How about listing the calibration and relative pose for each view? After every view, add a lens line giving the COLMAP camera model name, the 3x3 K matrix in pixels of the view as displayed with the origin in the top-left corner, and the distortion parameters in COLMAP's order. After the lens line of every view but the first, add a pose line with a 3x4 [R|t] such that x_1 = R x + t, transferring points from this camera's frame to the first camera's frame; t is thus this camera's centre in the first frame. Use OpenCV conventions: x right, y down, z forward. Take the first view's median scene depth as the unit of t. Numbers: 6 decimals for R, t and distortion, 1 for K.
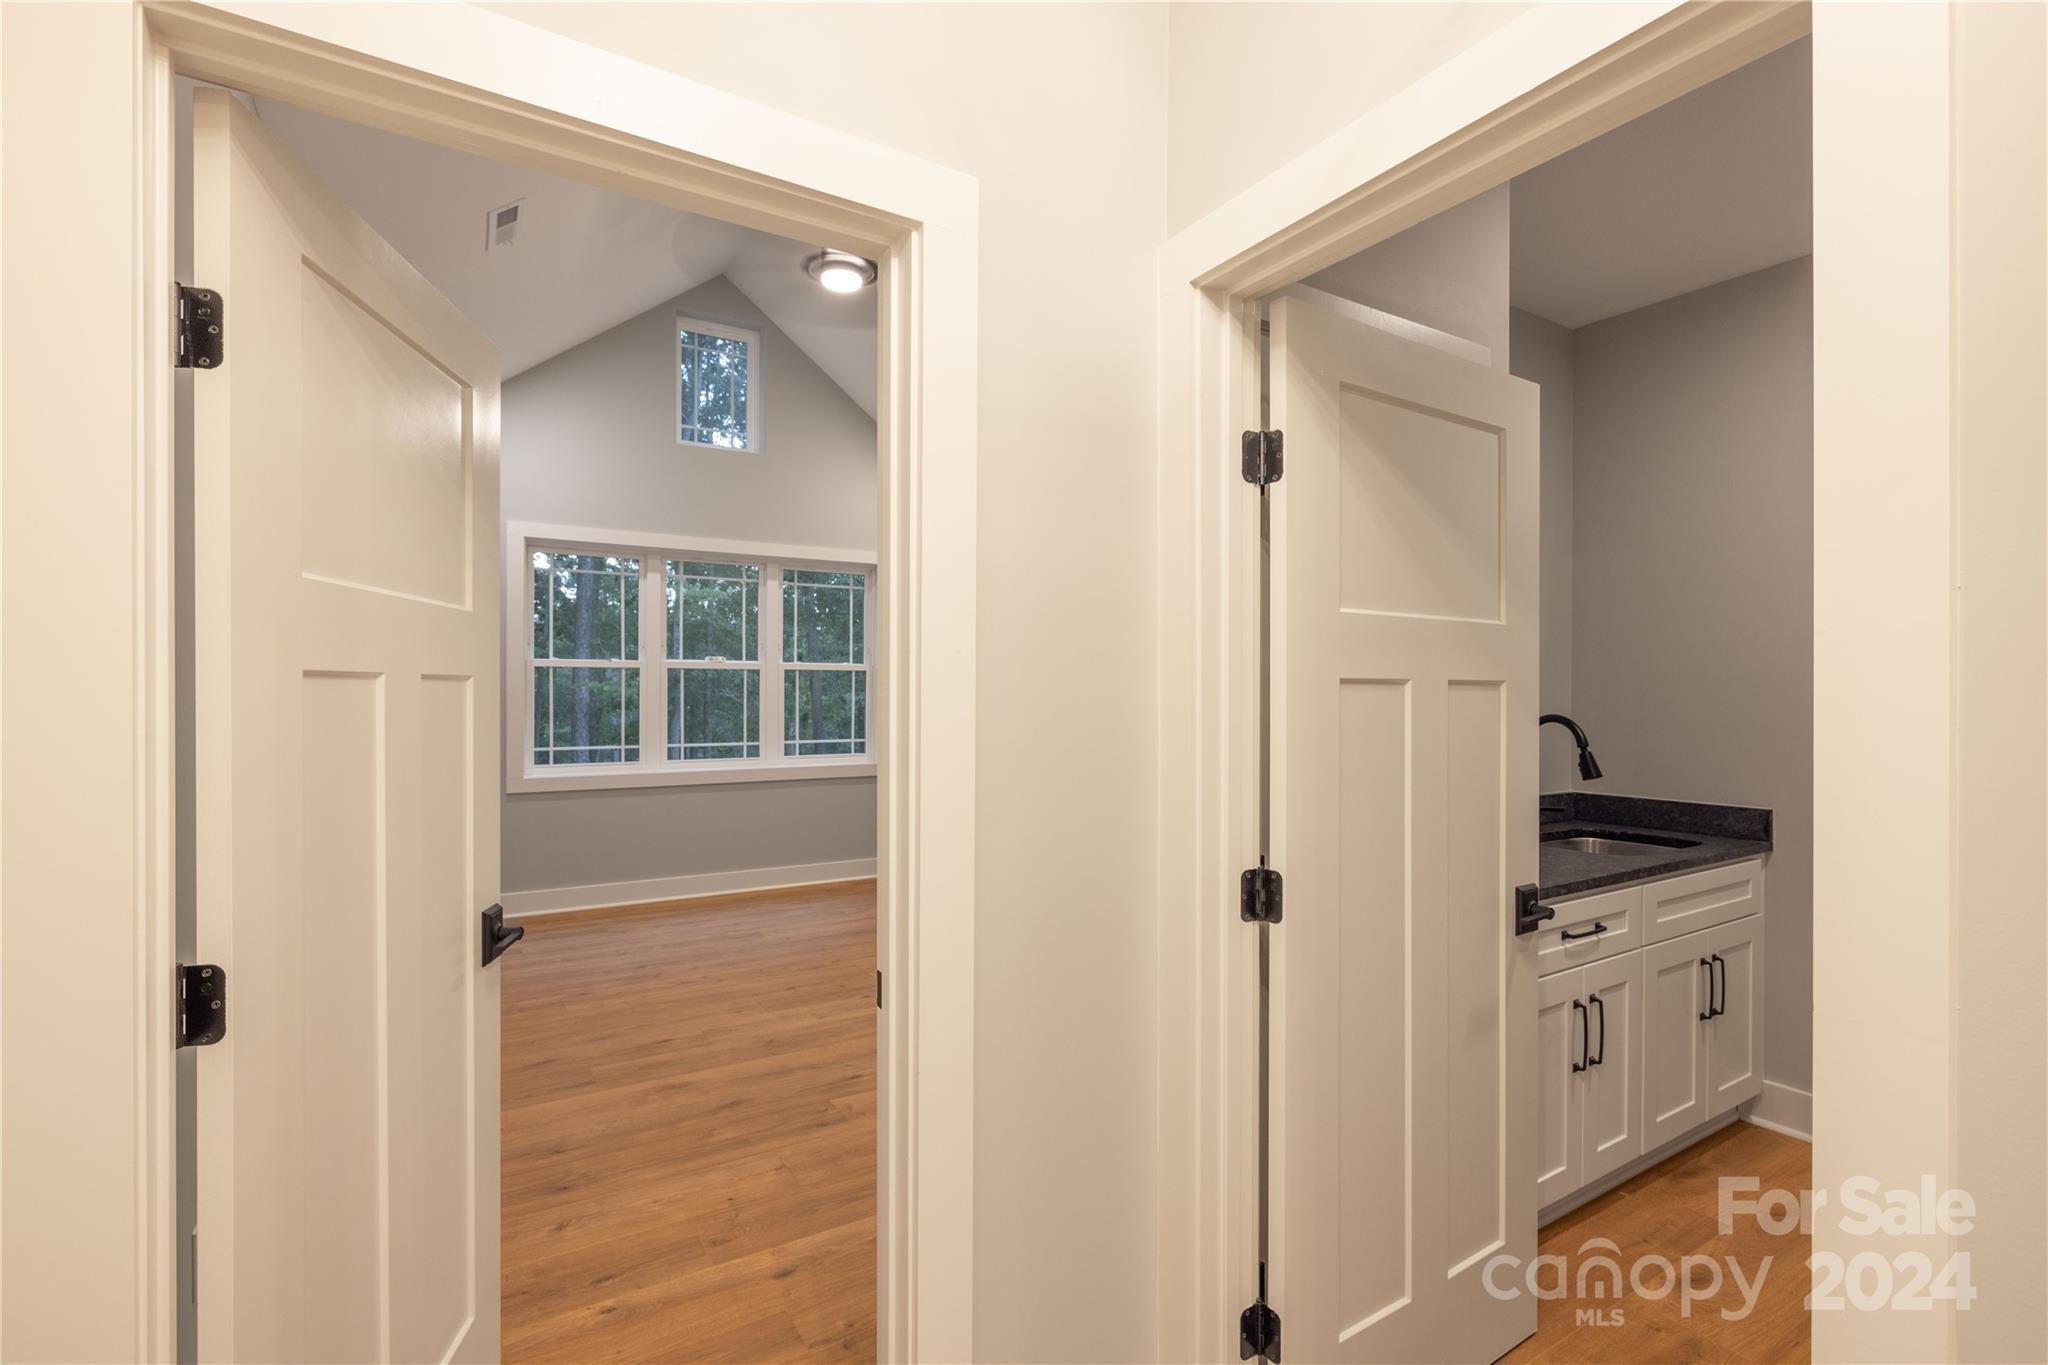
lens RADIAL K [[930.5, 0, 1035.0], [0, 930.5, 685.7], [0, 0, 1]] dist [-0.028126, -0.000277]
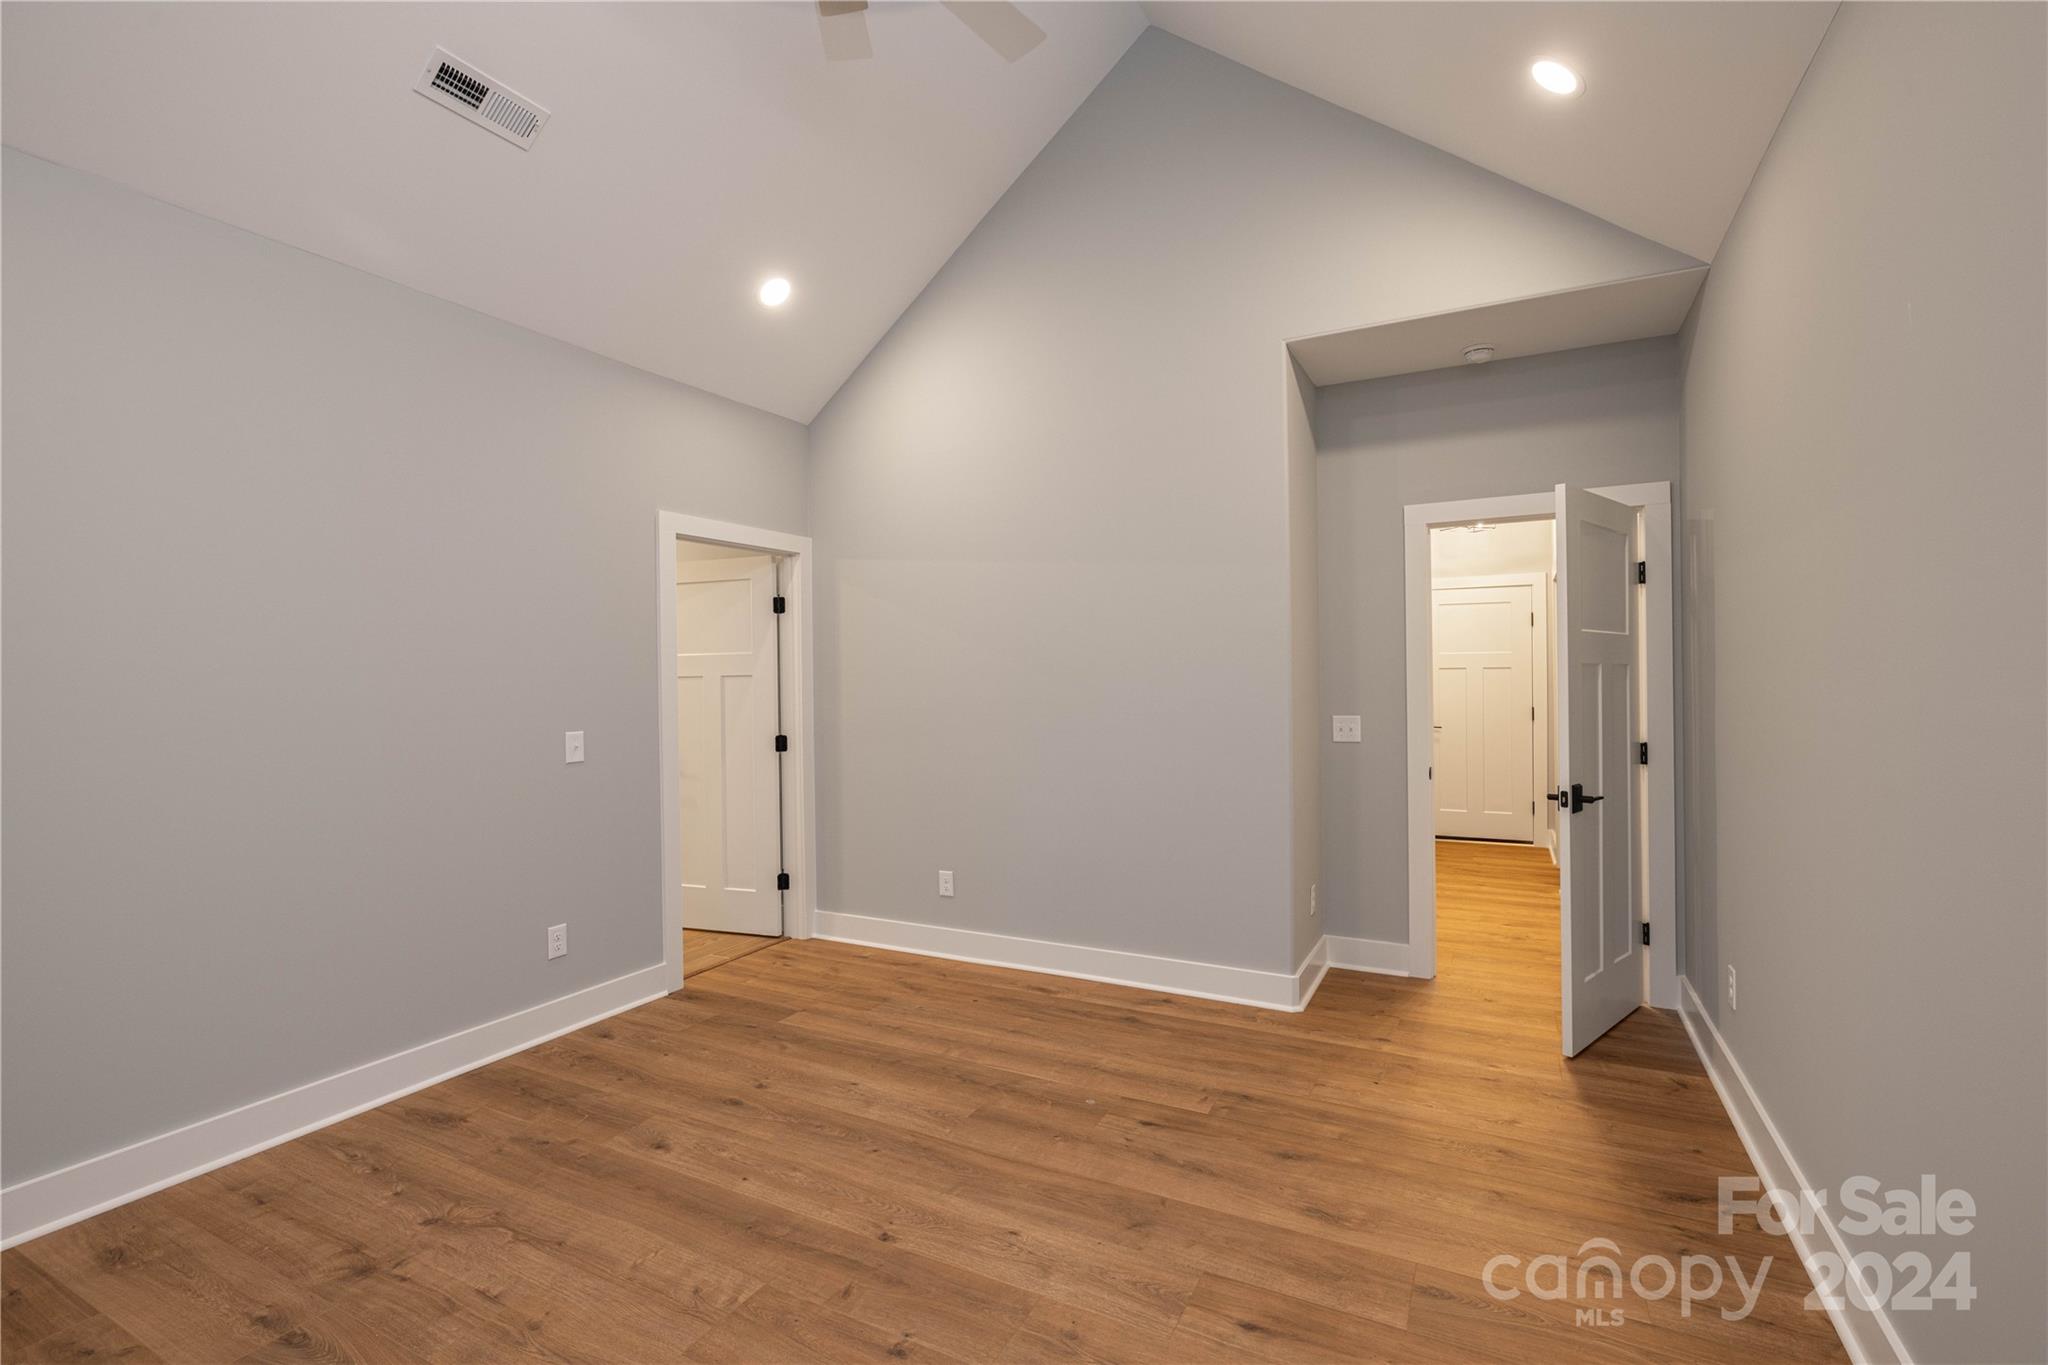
lens RADIAL K [[930.5, 0, 1023.6], [0, 930.5, 682.5], [0, 0, 1]] dist [-0.028126, -0.000277]
pose [[-0.501743, 0.006409, 0.864993, -0.741065], [0.010512, 0.999944, -0.001311, 0.013040], [-0.864953, 0.008435, -0.501782, 1.286514]]
